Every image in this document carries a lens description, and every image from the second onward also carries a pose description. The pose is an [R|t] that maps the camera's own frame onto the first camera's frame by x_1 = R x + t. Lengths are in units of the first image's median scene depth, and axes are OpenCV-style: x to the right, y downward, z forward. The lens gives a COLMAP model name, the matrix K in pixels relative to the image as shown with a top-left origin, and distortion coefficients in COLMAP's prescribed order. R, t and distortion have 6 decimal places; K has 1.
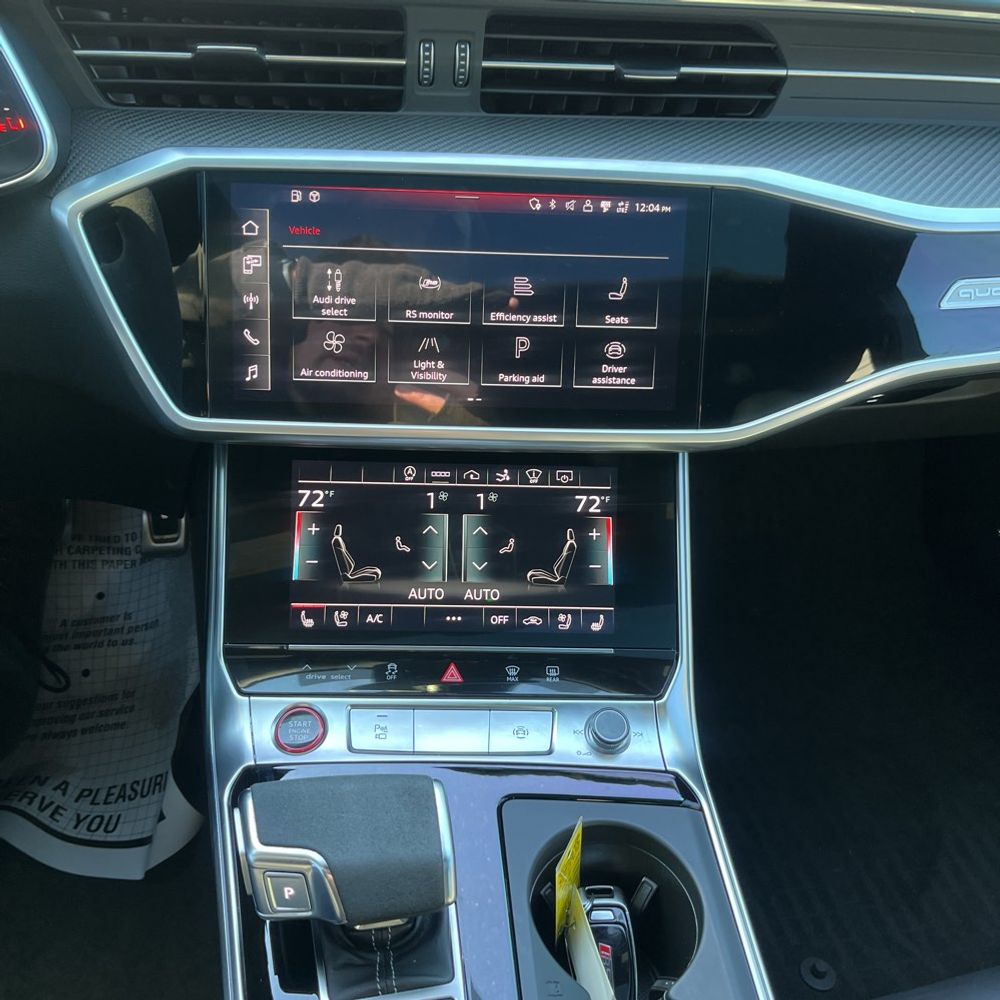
lens RADIAL K [[1022.0, 0, 479.9], [0, 1022.0, 495.2], [0, 0, 1]] dist [0.019618, -0.002497]
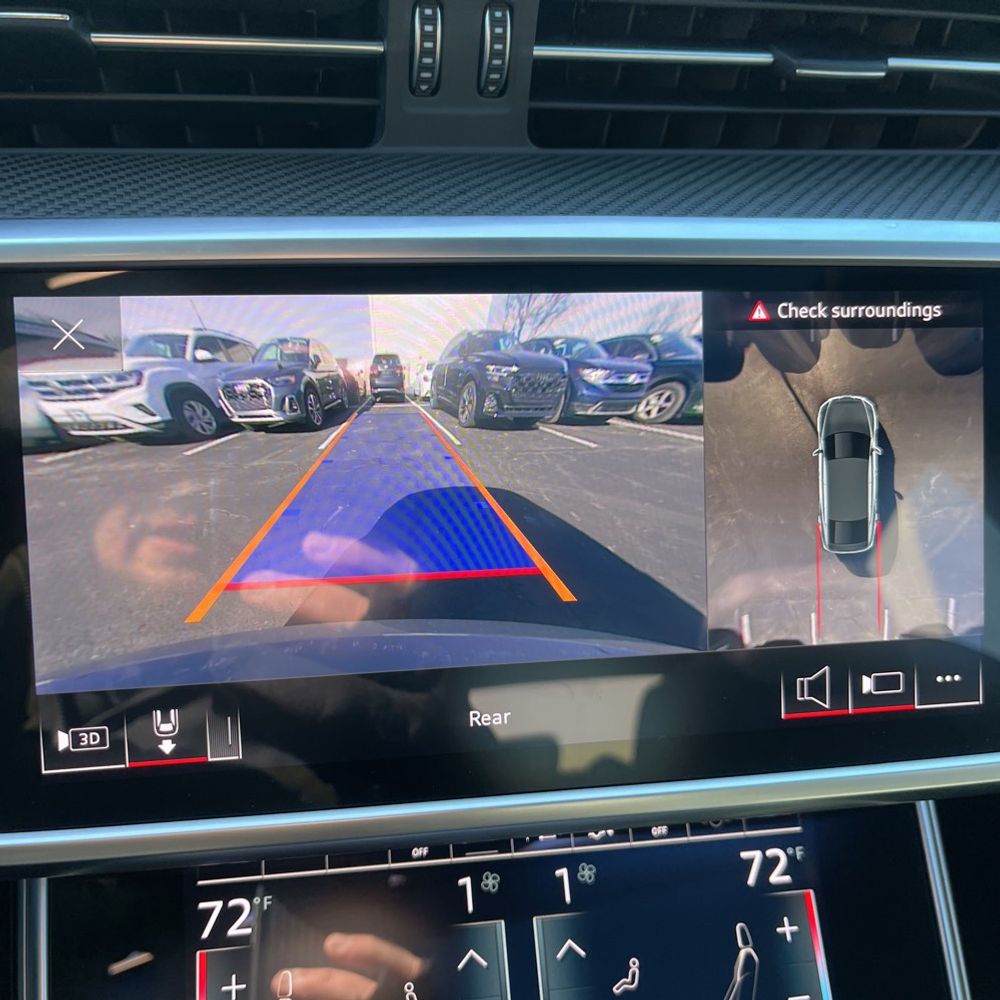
lens RADIAL K [[1106.7, 0, 500.0], [0, 1106.7, 500.0], [0, 0, 1]] dist [-0.000538, -0.008270]
pose [[0.991301, -0.064031, 0.114993, -0.082892], [0.076240, 0.991533, -0.105119, -0.130276], [-0.107288, 0.112972, 0.987789, 0.440481]]
